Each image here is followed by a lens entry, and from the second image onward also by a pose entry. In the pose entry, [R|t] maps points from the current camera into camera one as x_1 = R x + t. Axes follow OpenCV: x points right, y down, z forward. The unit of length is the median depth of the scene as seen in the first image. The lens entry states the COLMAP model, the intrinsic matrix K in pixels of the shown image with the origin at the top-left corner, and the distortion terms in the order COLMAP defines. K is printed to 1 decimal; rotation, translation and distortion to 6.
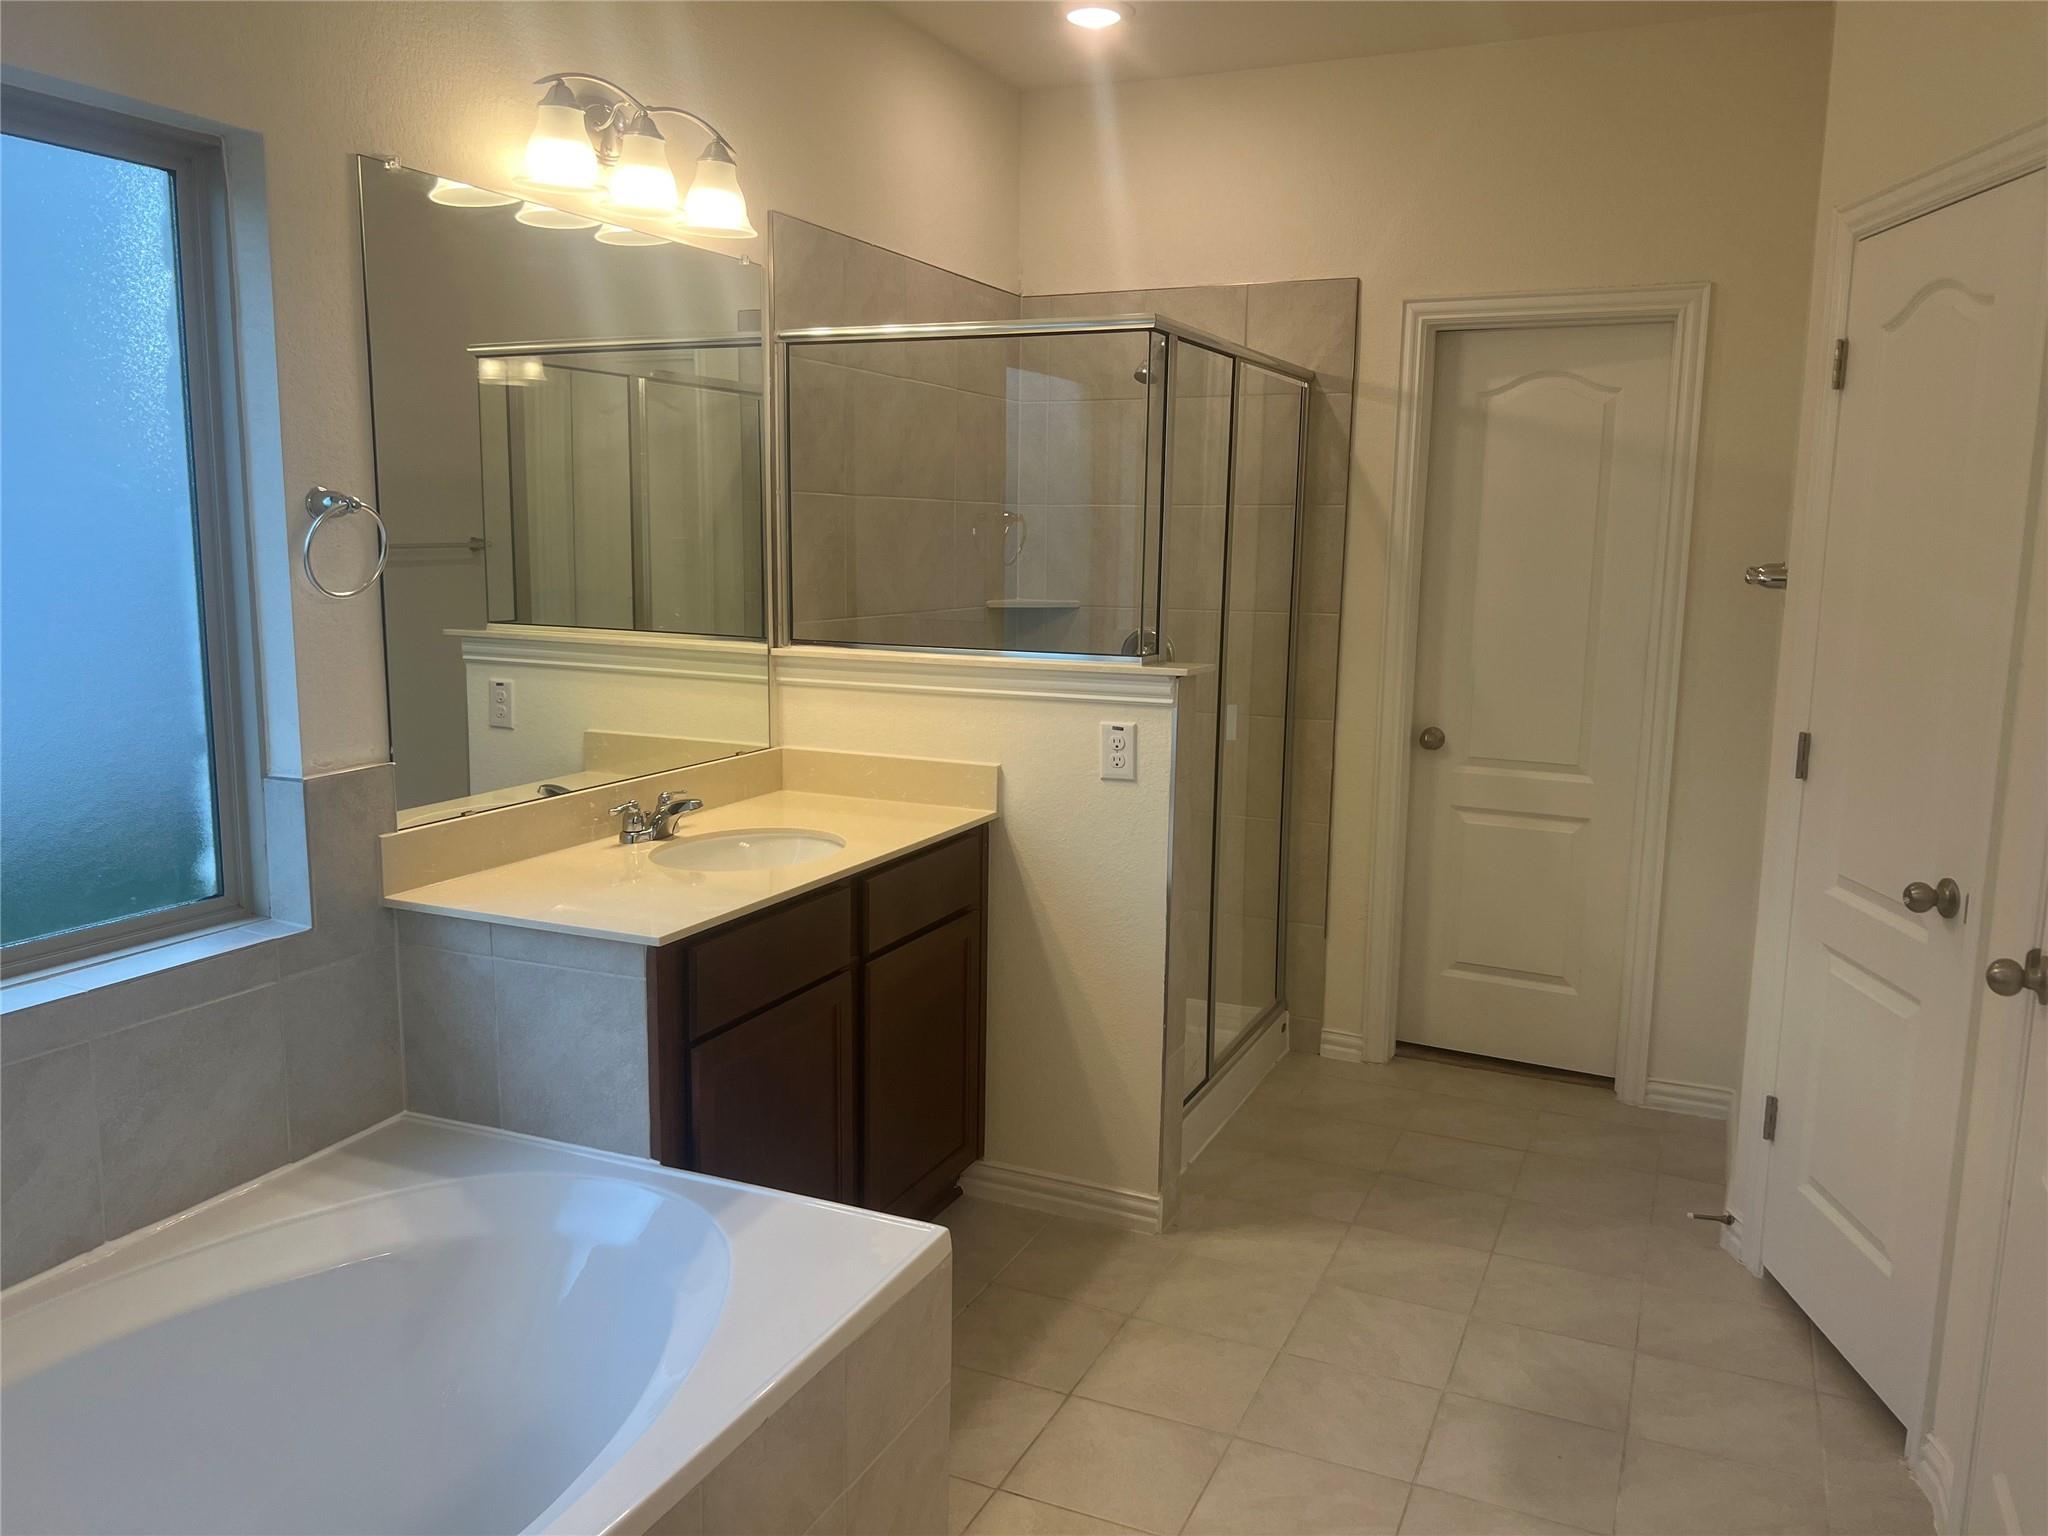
lens RADIAL K [[1543.9, 0, 1026.3], [0, 1543.9, 787.6], [0, 0, 1]] dist [0.082772, -0.108955]
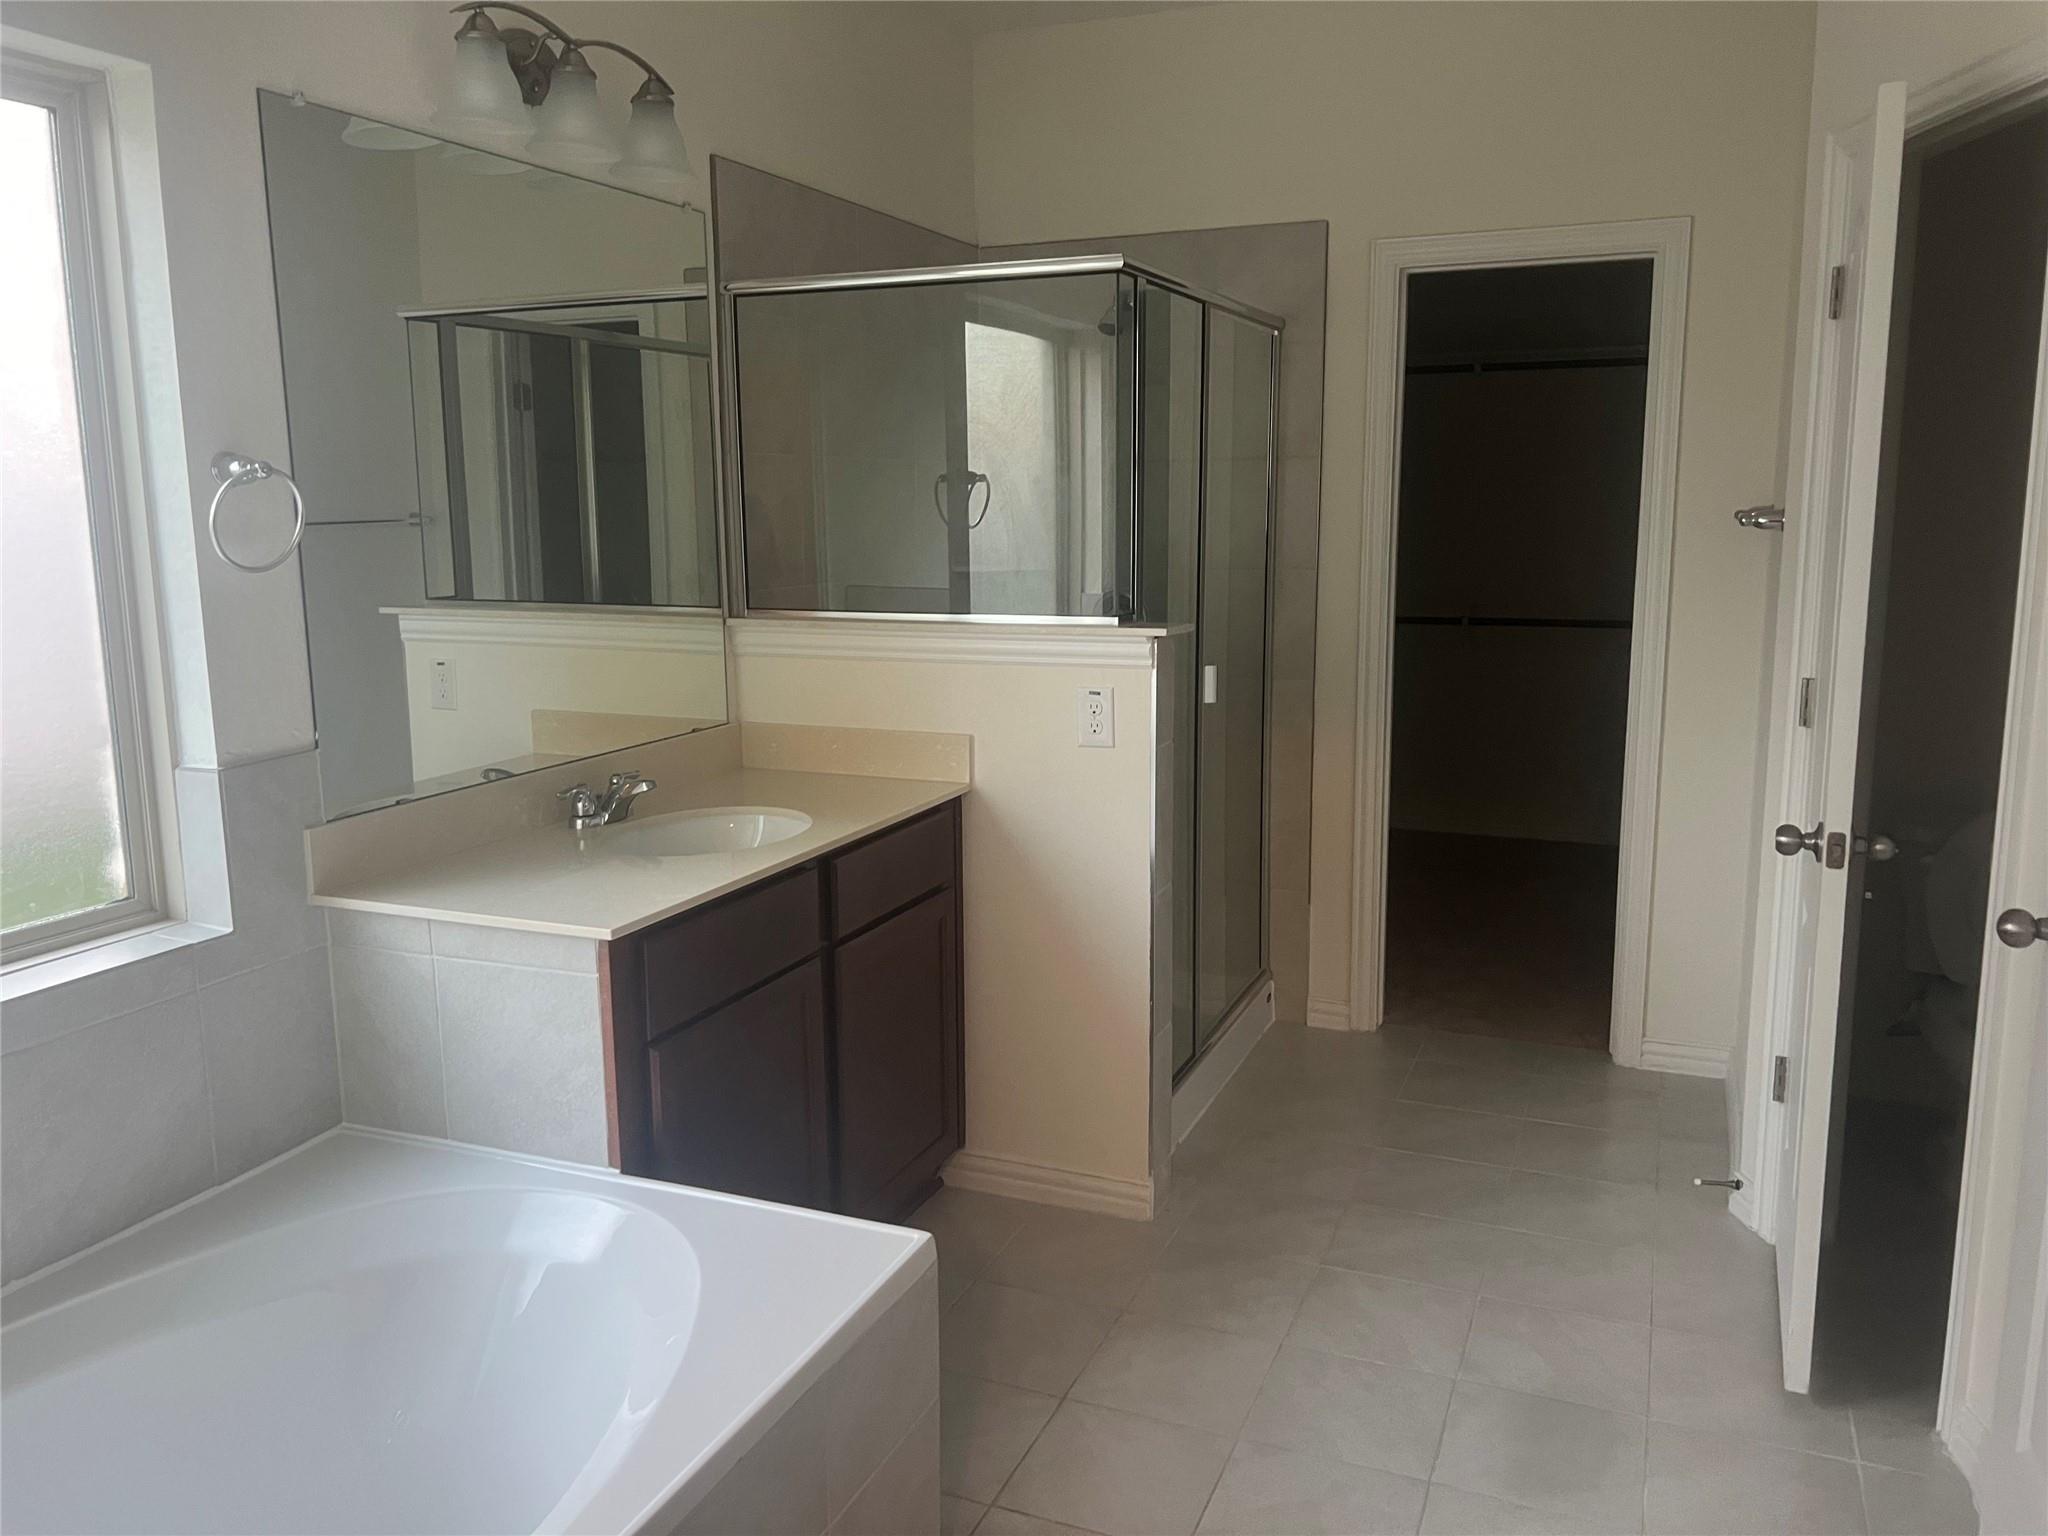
lens RADIAL K [[1547.5, 0, 1024.0], [0, 1547.5, 768.0], [0, 0, 1]] dist [0.084193, -0.108750]
pose [[0.999416, -0.027271, 0.020567, -0.005588], [0.027132, 0.999607, 0.007028, 0.000081], [-0.020750, -0.006466, 0.999764, 0.053571]]
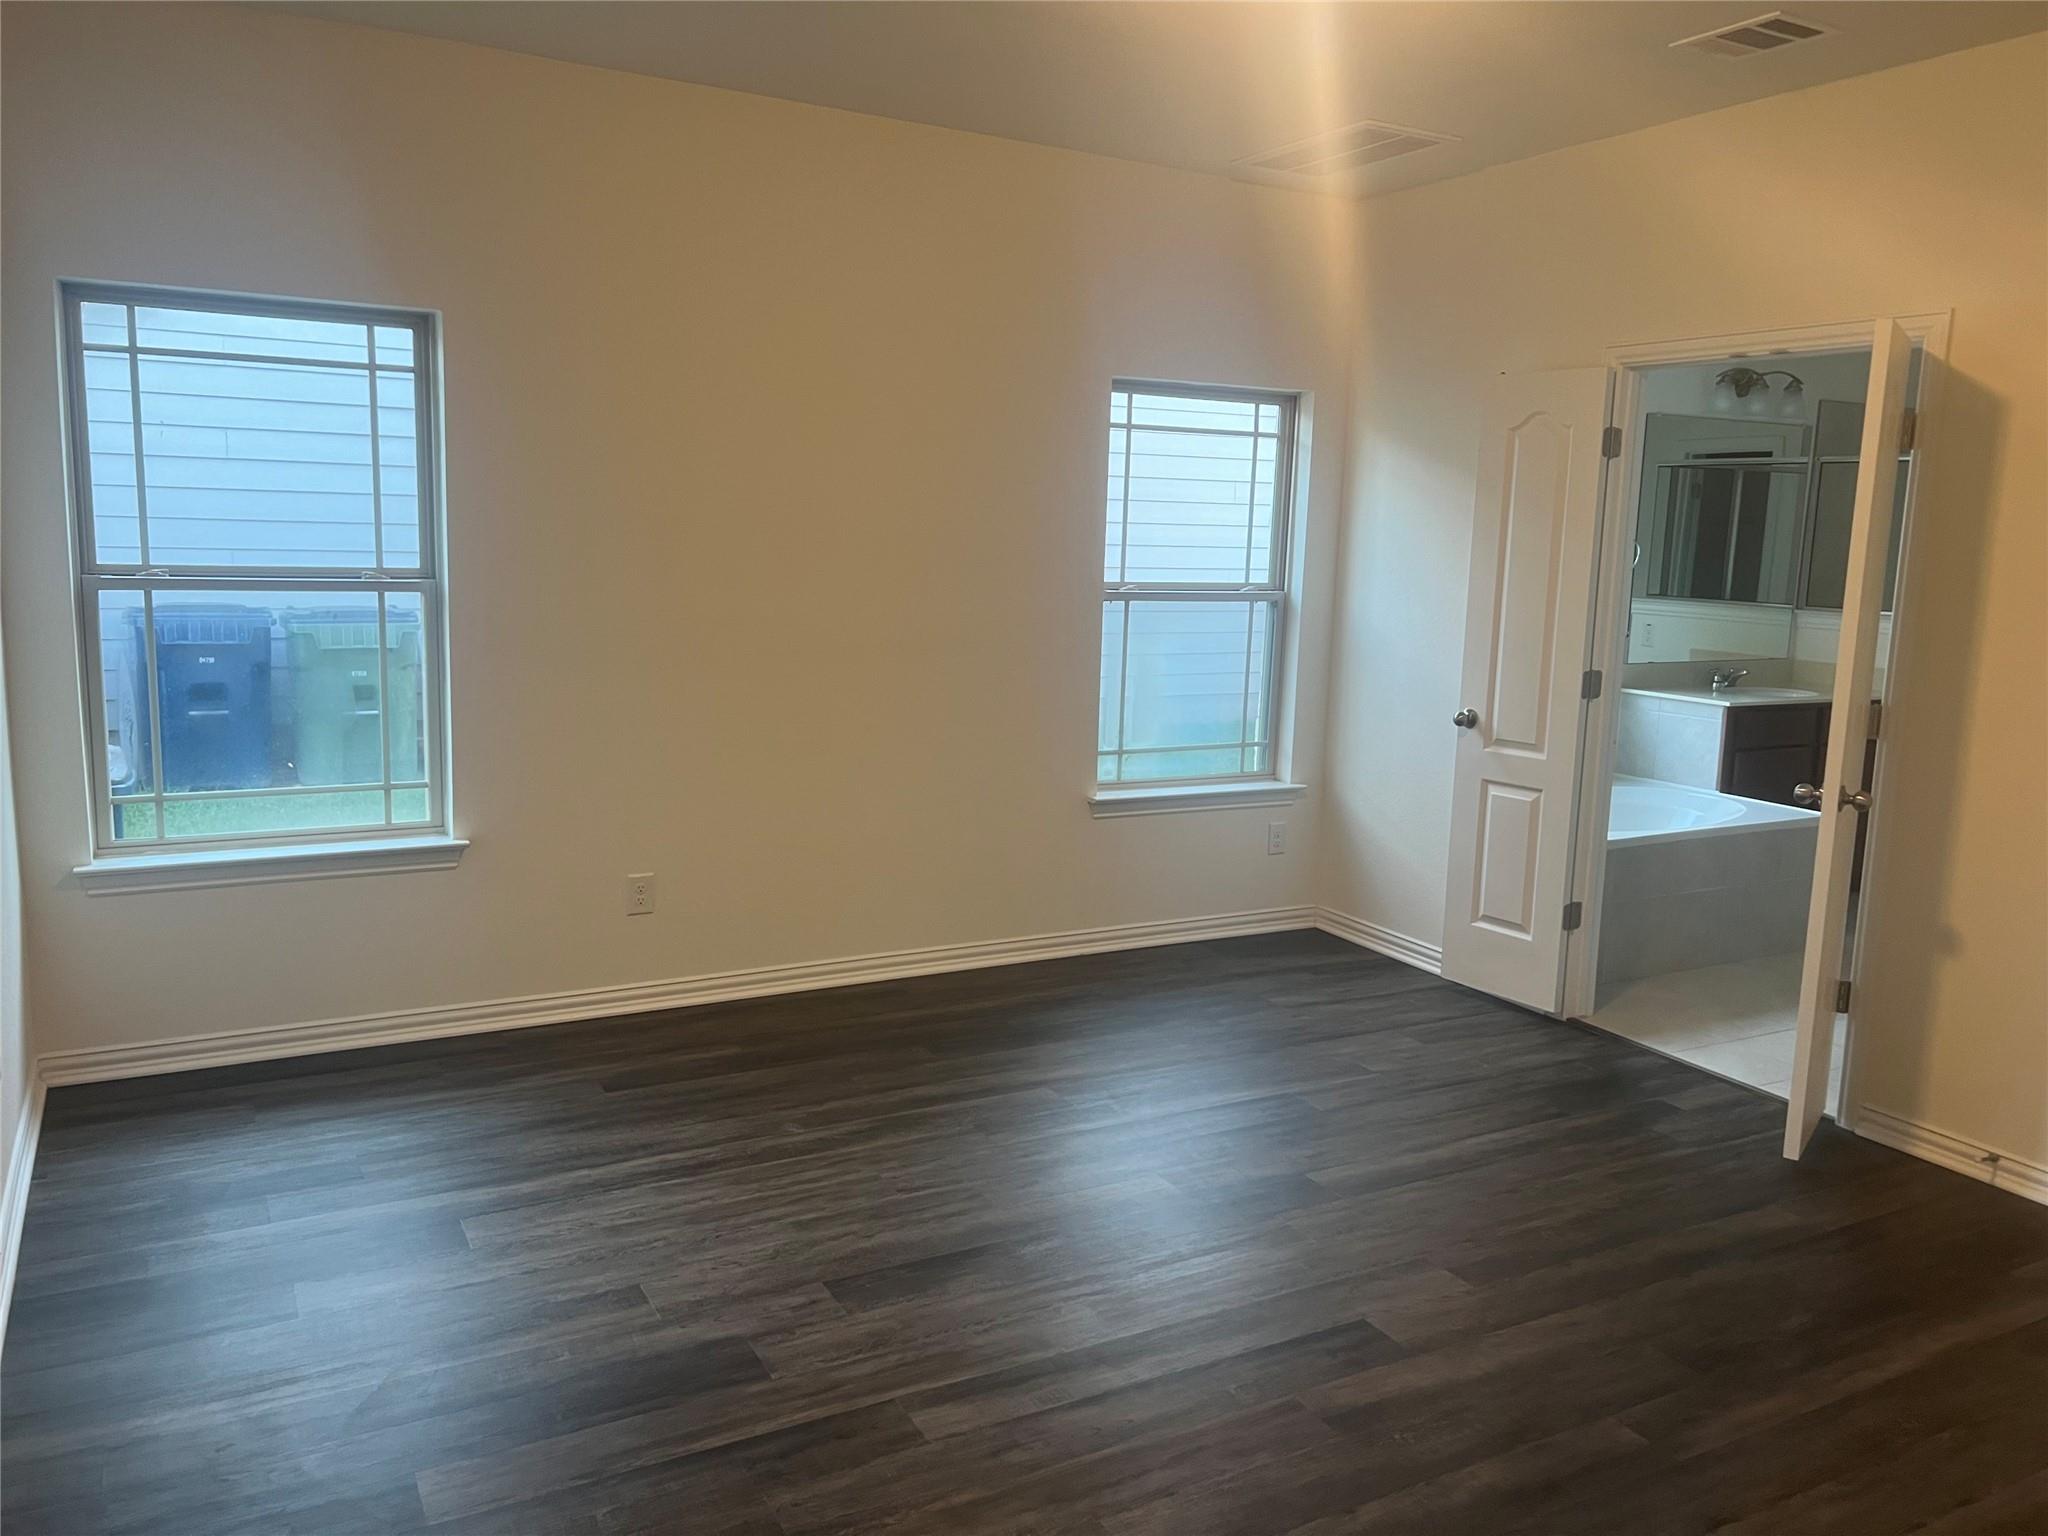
lens RADIAL K [[1547.5, 0, 1024.0], [0, 1547.5, 768.0], [0, 0, 1]] dist [0.084193, -0.108750]
pose [[0.802657, 0.098339, -0.588278, 0.330257], [-0.110699, 0.993740, 0.015079, 0.254543], [0.586078, 0.053019, 0.808518, -1.612580]]
